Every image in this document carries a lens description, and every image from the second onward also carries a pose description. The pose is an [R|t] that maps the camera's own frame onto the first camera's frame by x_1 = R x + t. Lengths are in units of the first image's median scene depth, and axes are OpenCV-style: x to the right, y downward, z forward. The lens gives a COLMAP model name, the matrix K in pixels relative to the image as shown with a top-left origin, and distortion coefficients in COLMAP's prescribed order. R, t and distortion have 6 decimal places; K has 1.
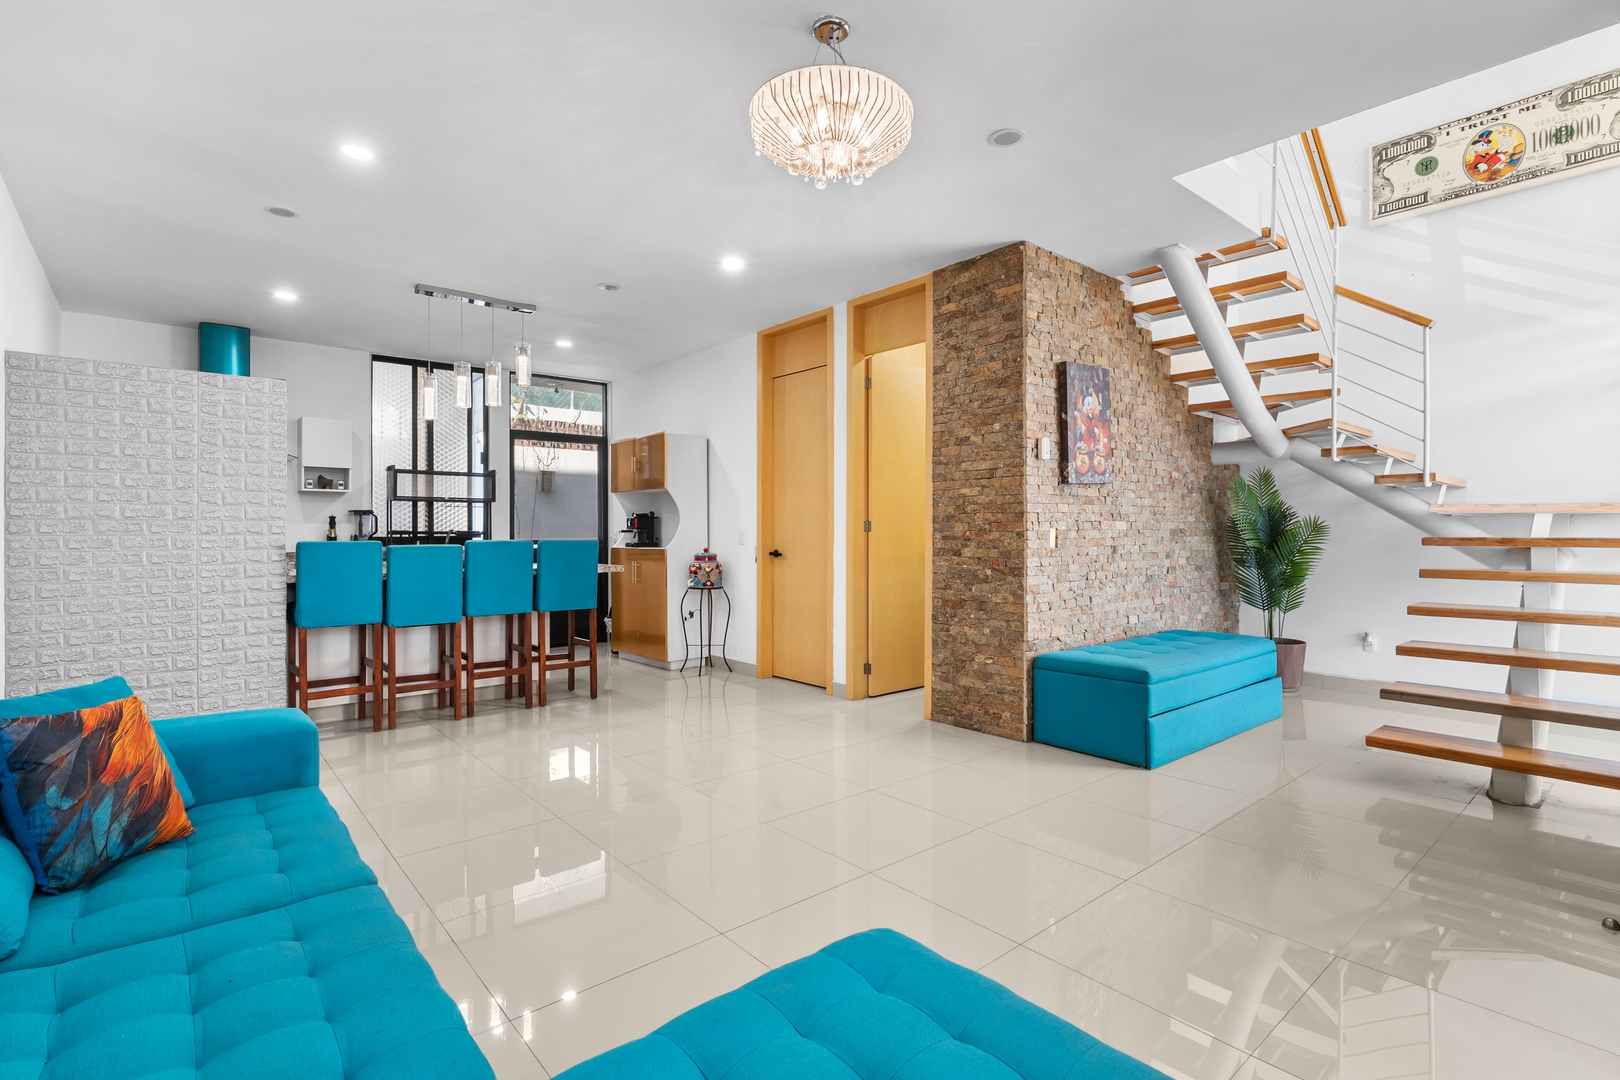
lens RADIAL K [[773.6, 0, 809.3], [0, 773.6, 536.0], [0, 0, 1]] dist [-0.005488, -0.000530]
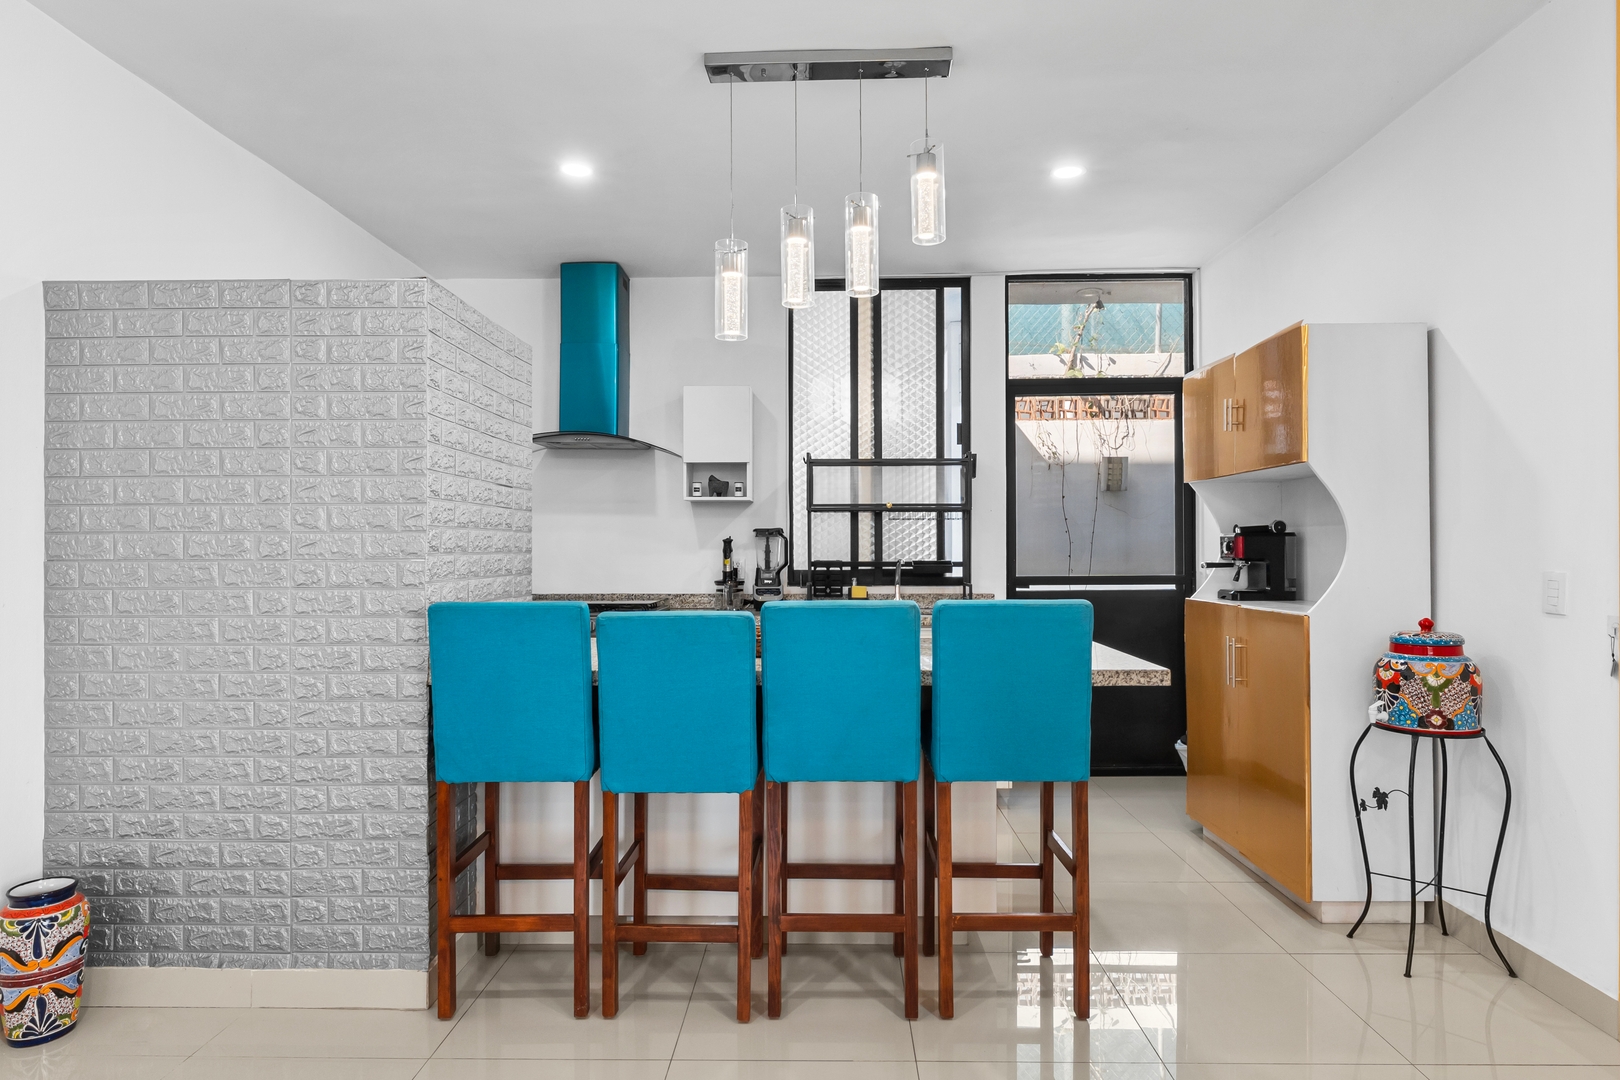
lens RADIAL K [[923.5, 0, 808.6], [0, 923.5, 541.2], [0, 0, 1]] dist [-0.000379, -0.000200]
pose [[0.756381, -0.004755, -0.654115, -0.066804], [-0.000150, 0.999972, -0.007443, -0.017918], [0.654132, 0.005728, 0.756359, 0.463035]]
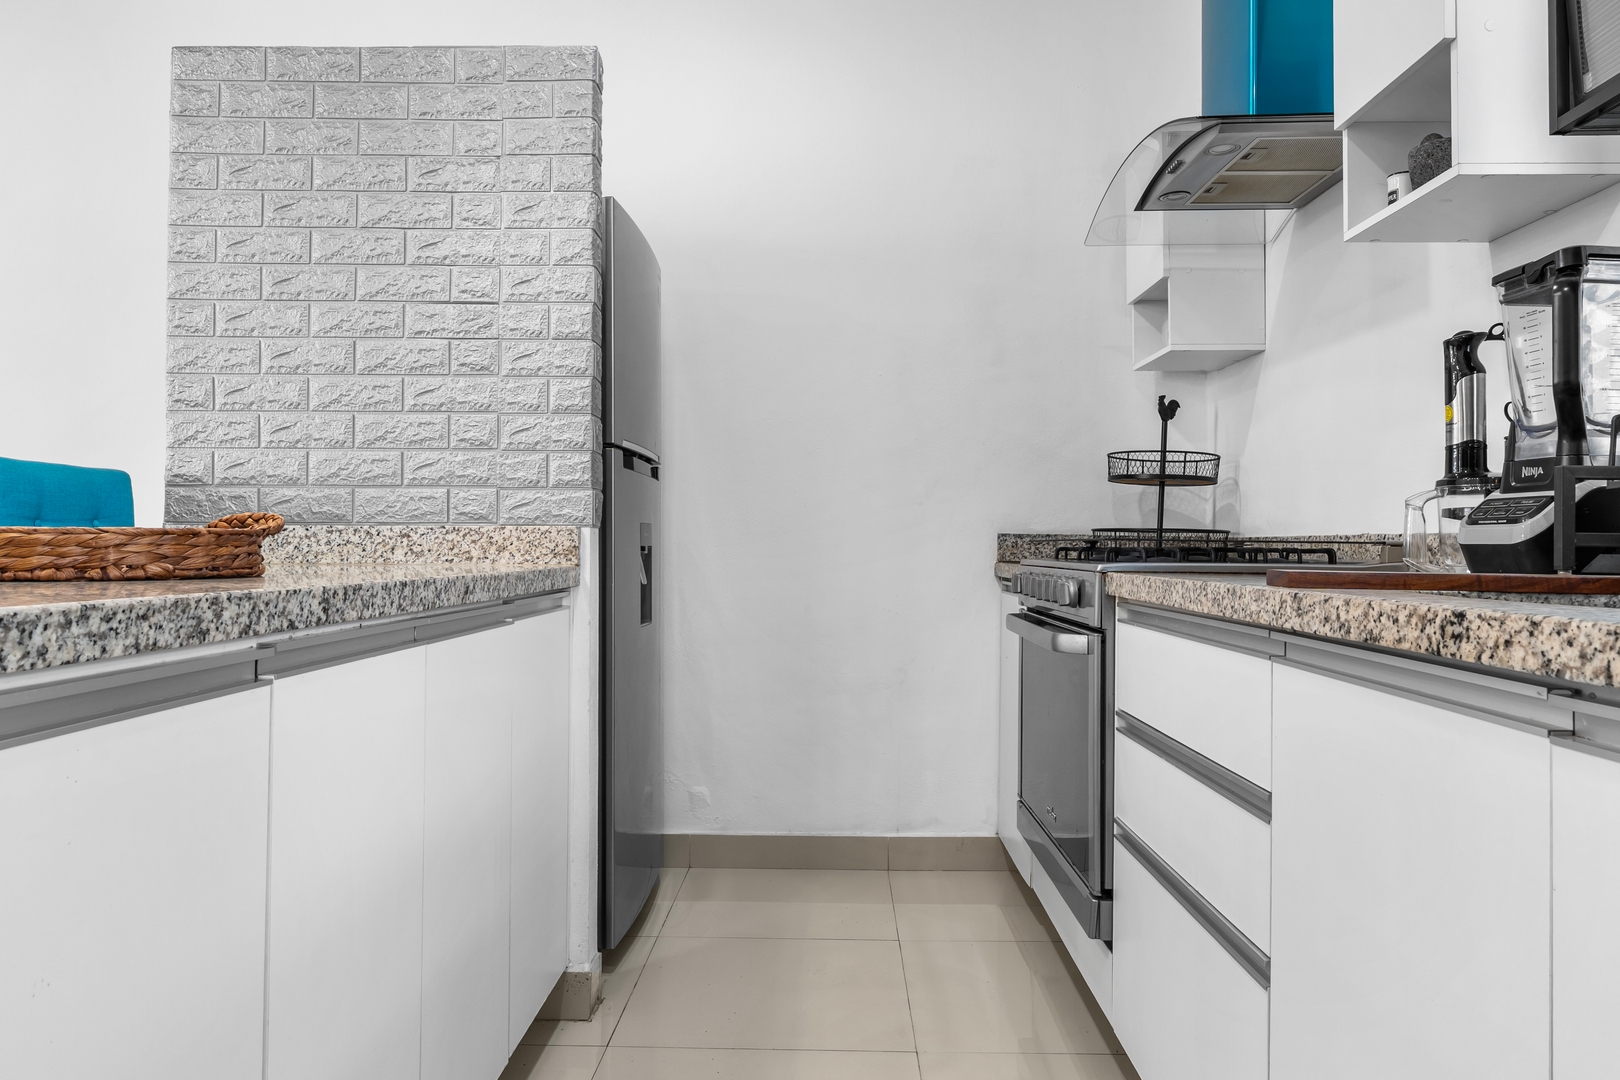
lens RADIAL K [[1095.6, 0, 811.4], [0, 1095.6, 532.9], [0, 0, 1]] dist [-0.007159, -0.002438]
pose [[-0.657932, -0.014993, -0.752928, -0.319088], [-0.009701, 0.999888, -0.011434, 0.026258], [0.753015, -0.000218, -0.658004, 1.048230]]
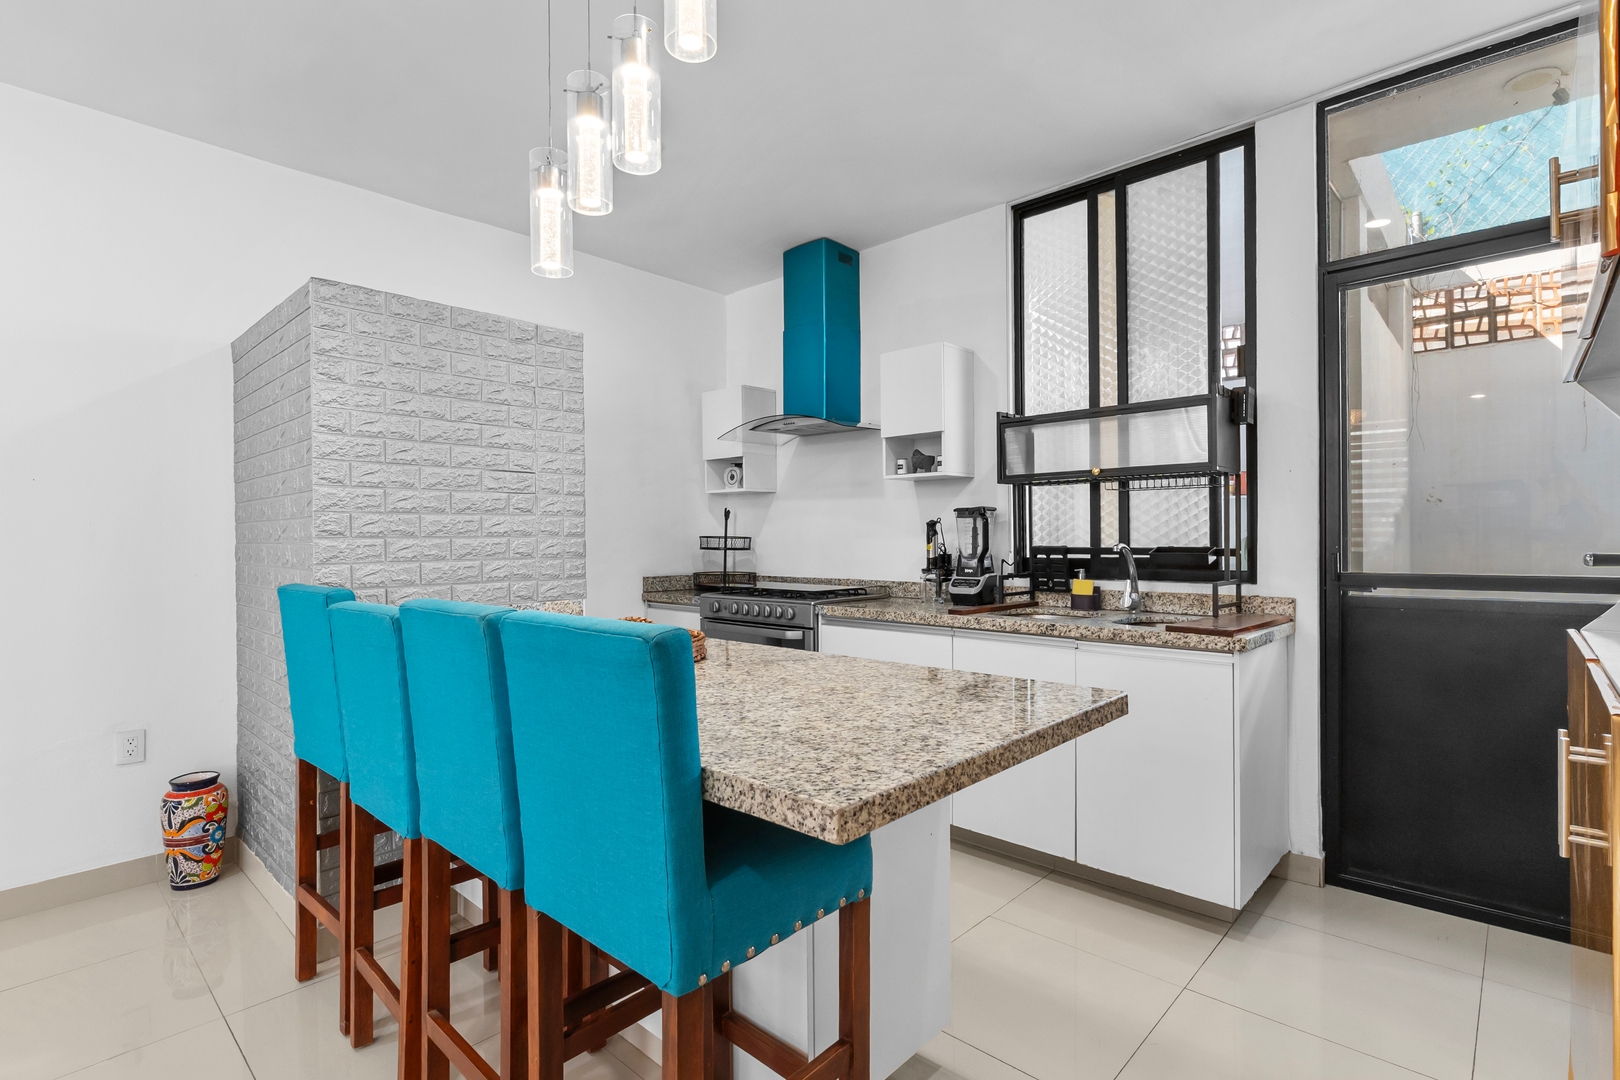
lens RADIAL K [[773.6, 0, 813.7], [0, 773.6, 532.9], [0, 0, 1]] dist [-0.005488, -0.000530]
pose [[0.125520, -0.005676, -0.992075, -0.071212], [0.005742, 0.999971, -0.004995, -0.014427], [0.992075, -0.005070, 0.125549, 0.839523]]
